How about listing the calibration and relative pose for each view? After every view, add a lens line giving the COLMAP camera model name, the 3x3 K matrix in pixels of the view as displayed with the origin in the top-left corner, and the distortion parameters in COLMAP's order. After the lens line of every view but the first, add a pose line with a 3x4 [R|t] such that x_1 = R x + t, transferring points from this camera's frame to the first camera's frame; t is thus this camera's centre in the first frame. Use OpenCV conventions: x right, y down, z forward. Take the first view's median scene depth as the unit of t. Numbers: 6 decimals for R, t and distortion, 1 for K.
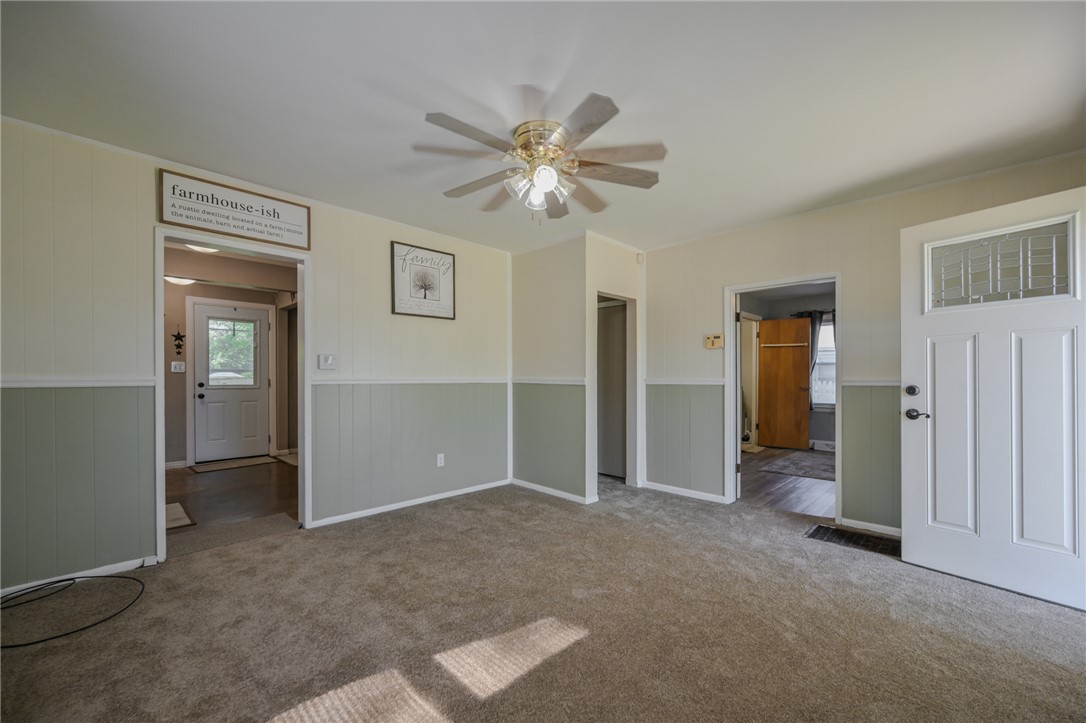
lens RADIAL K [[426.4, 0, 547.2], [0, 426.4, 378.3], [0, 0, 1]] dist [0.000093, 0.000072]
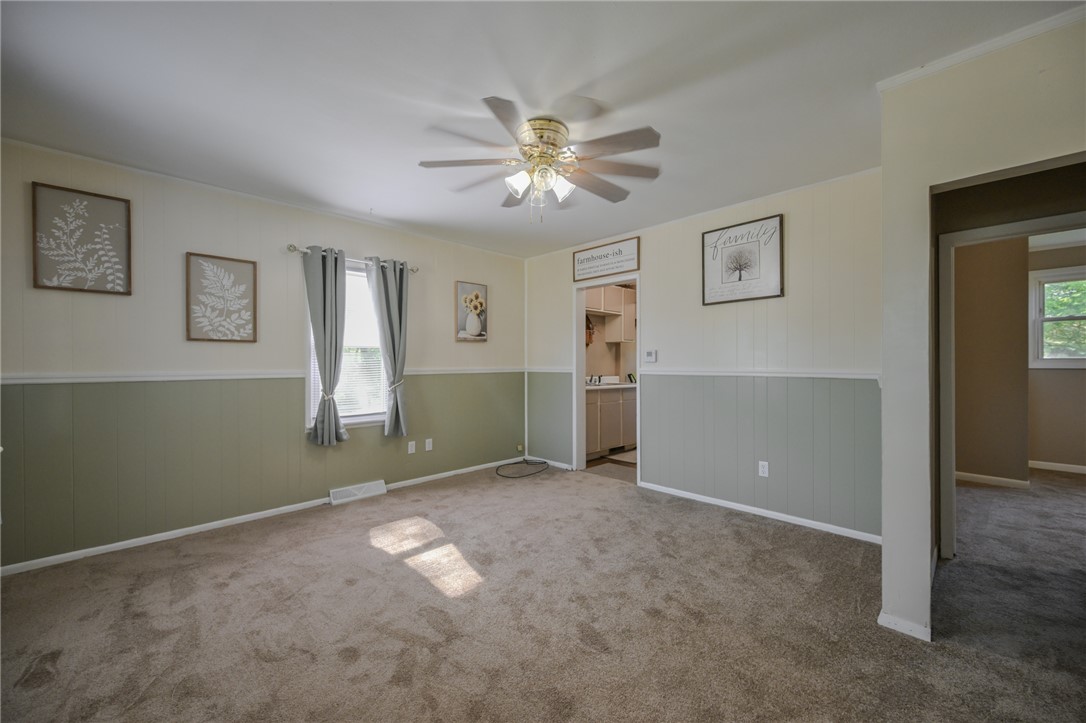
lens RADIAL K [[424.4, 0, 557.4], [0, 424.4, 364.3], [0, 0, 1]] dist [-0.000576, -0.000074]
pose [[0.006994, 0.001371, -0.999975, 0.593933], [-0.002173, 0.999997, 0.001356, -0.013204], [0.999973, 0.002163, 0.006997, 0.613412]]
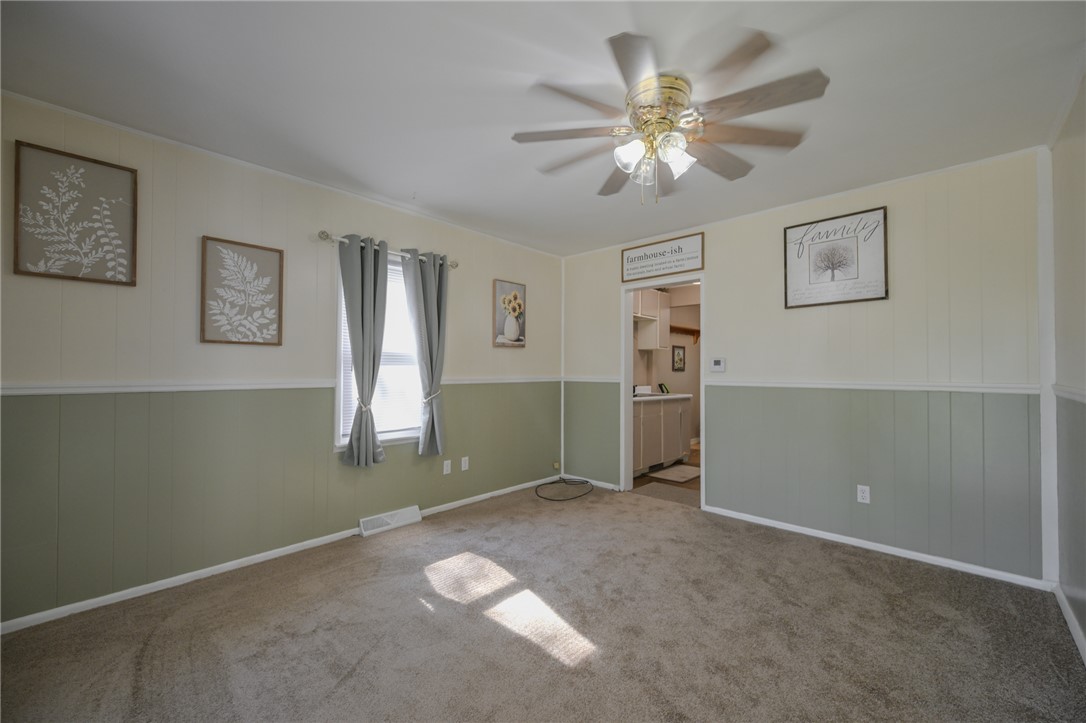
lens RADIAL K [[431.5, 0, 557.1], [0, 431.5, 364.9], [0, 0, 1]] dist [0.000726, 0.000089]
pose [[0.039142, -0.014879, -0.999123, 0.489890], [-0.008795, 0.999845, -0.015234, -0.015089], [0.999195, 0.009384, 0.039005, 0.459659]]
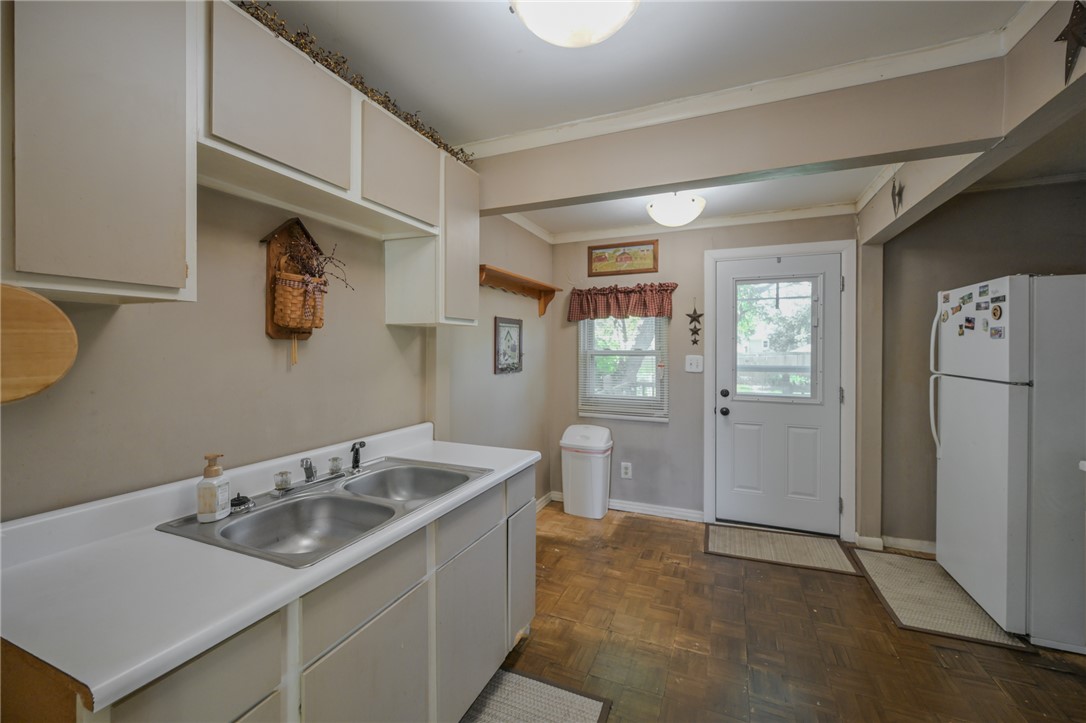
lens RADIAL K [[413.8, 0, 527.8], [0, 413.8, 346.9], [0, 0, 1]] dist [-0.015482, -0.000019]
pose [[0.323837, 0.001187, -0.946112, -0.518210], [-0.008056, 0.999966, -0.001503, -0.070568], [0.946079, 0.008109, 0.323836, 0.812121]]
